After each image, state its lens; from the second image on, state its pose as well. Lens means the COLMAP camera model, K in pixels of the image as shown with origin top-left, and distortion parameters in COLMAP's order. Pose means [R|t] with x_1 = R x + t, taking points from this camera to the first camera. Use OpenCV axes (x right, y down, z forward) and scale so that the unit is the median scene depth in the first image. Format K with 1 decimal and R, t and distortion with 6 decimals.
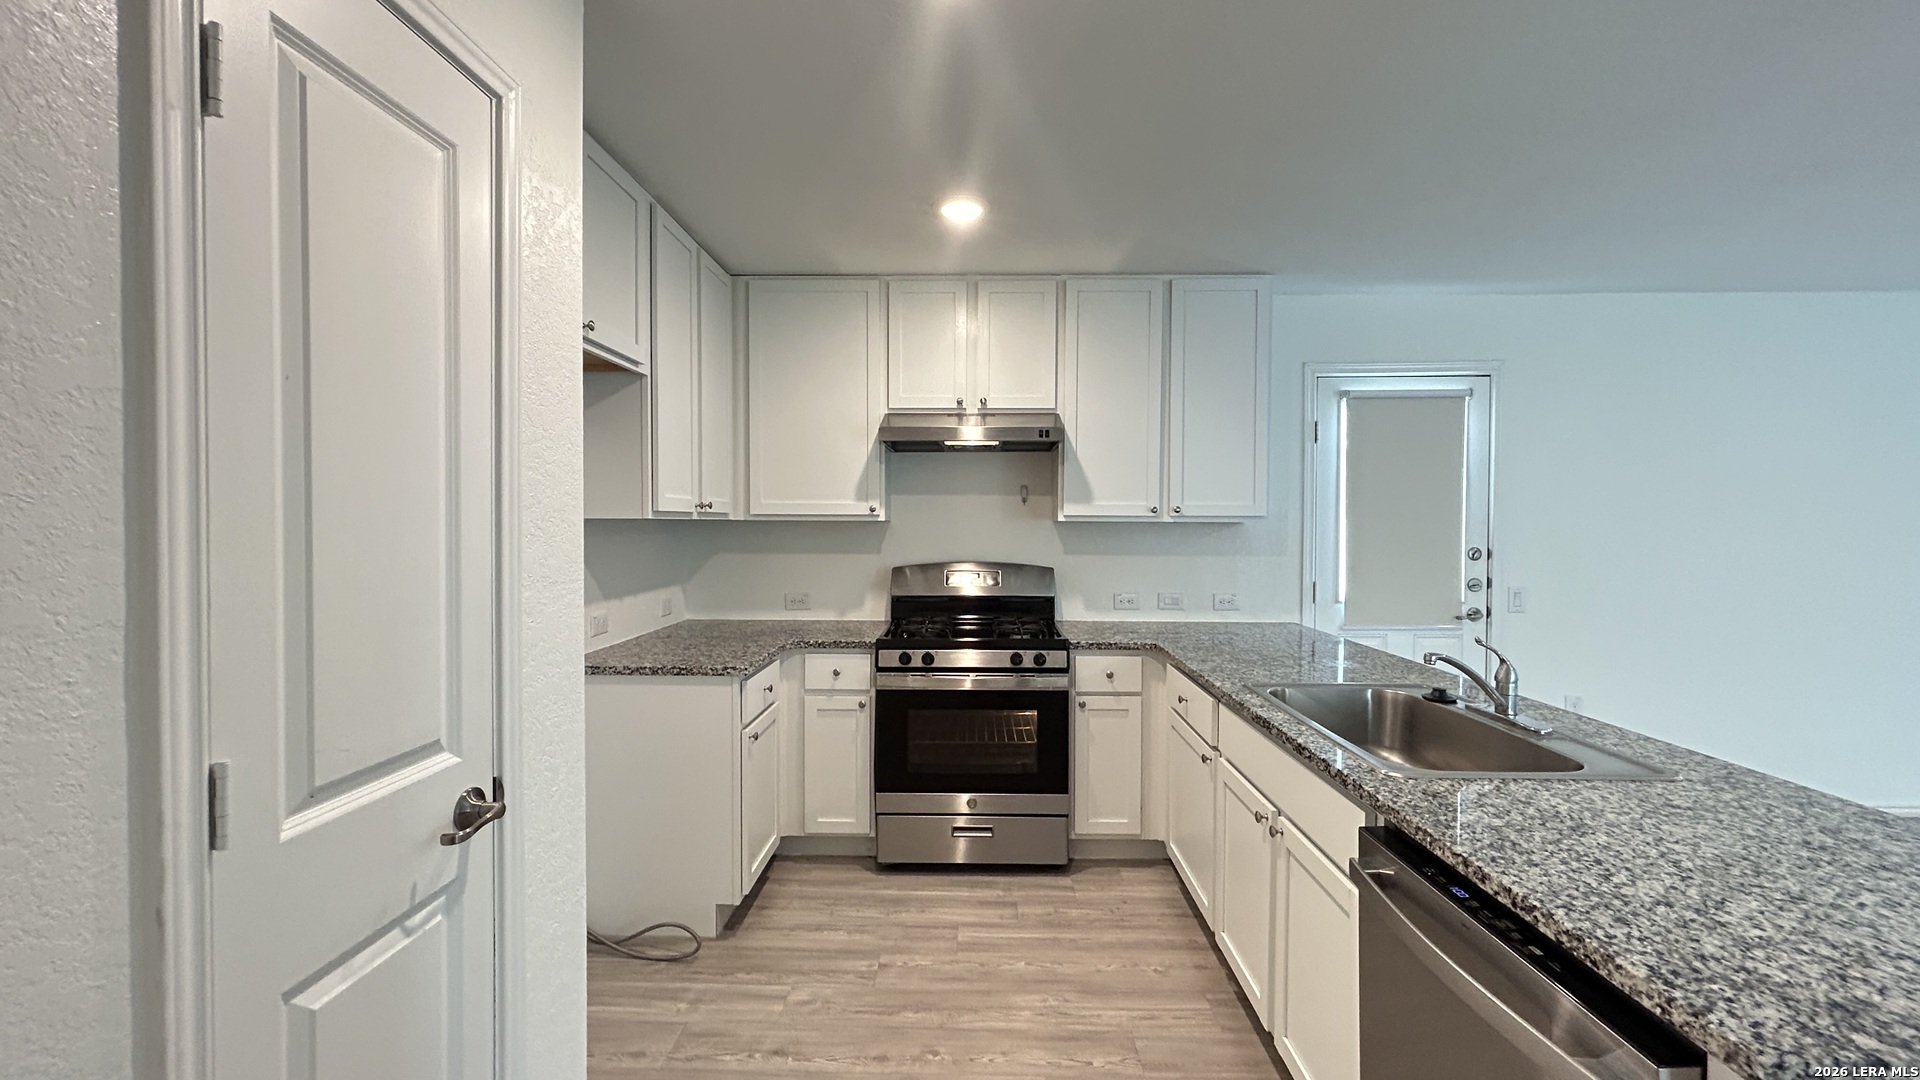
lens RADIAL K [[772.1, 0, 963.1], [0, 772.1, 539.2], [0, 0, 1]] dist [-0.000832, 0.000966]
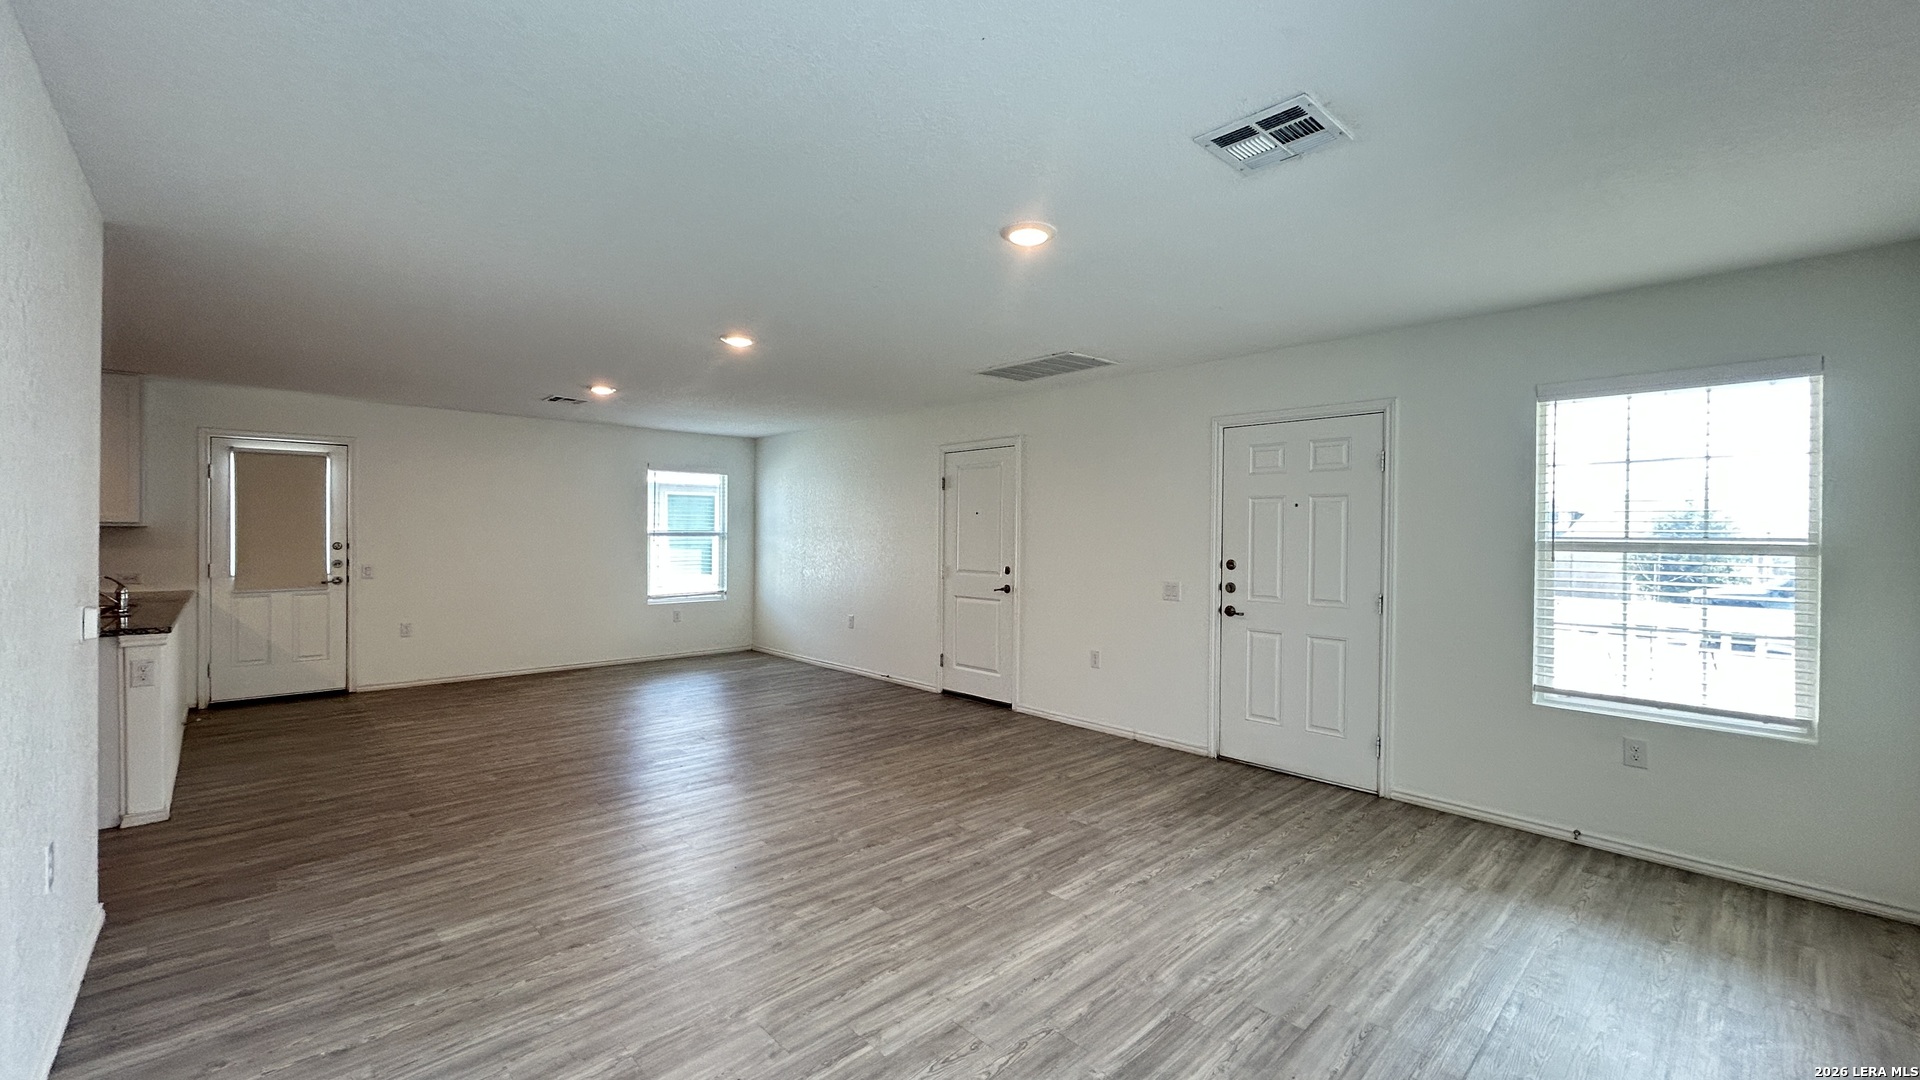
lens RADIAL K [[772.1, 0, 970.1], [0, 772.1, 542.4], [0, 0, 1]] dist [-0.000832, 0.000966]
pose [[0.708428, -0.002601, 0.705778, 0.524386], [0.008434, 0.999953, -0.004781, 0.036748], [-0.705733, 0.009340, 0.708417, -1.494561]]
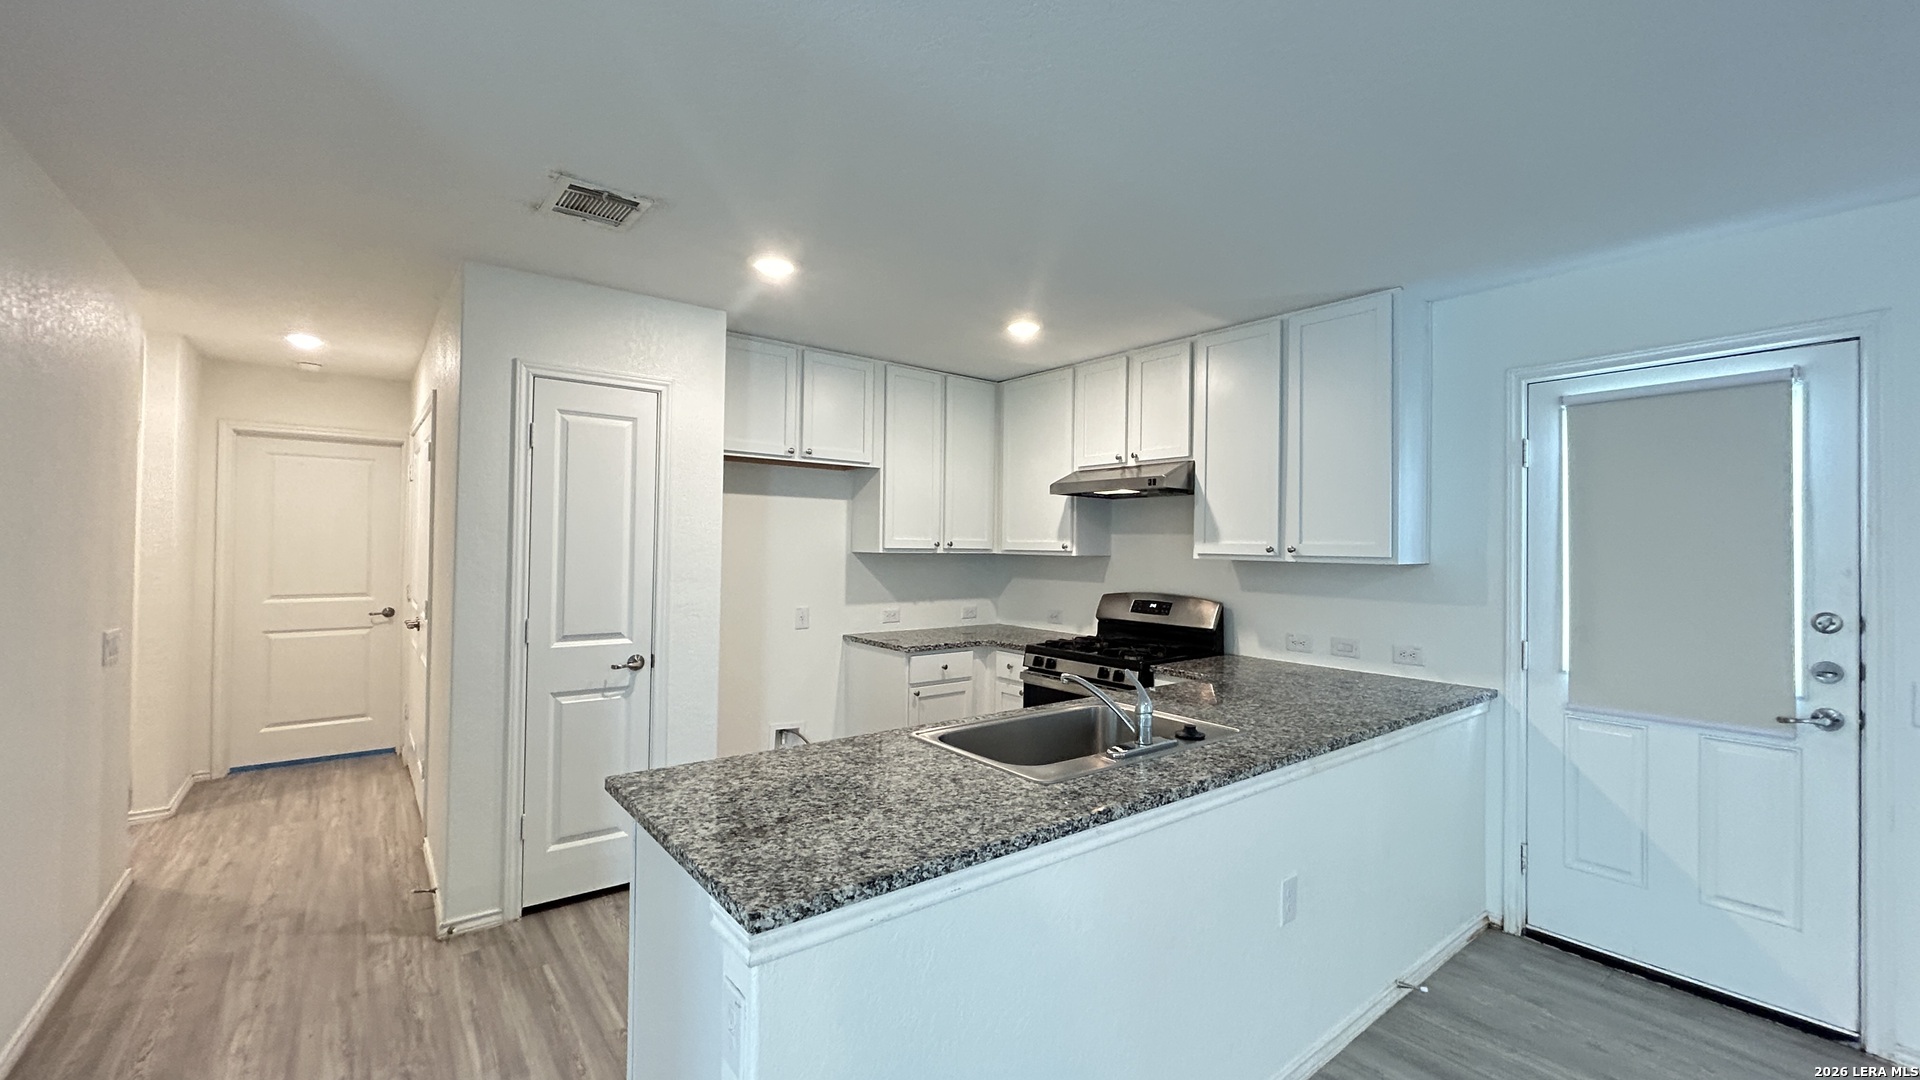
lens RADIAL K [[772.1, 0, 961.1], [0, 772.1, 537.5], [0, 0, 1]] dist [-0.000832, 0.000966]
pose [[0.636151, -0.002092, -0.771562, 0.828485], [-0.028903, 0.999230, -0.026540, -0.016524], [0.771023, 0.039183, 0.635600, 0.058906]]
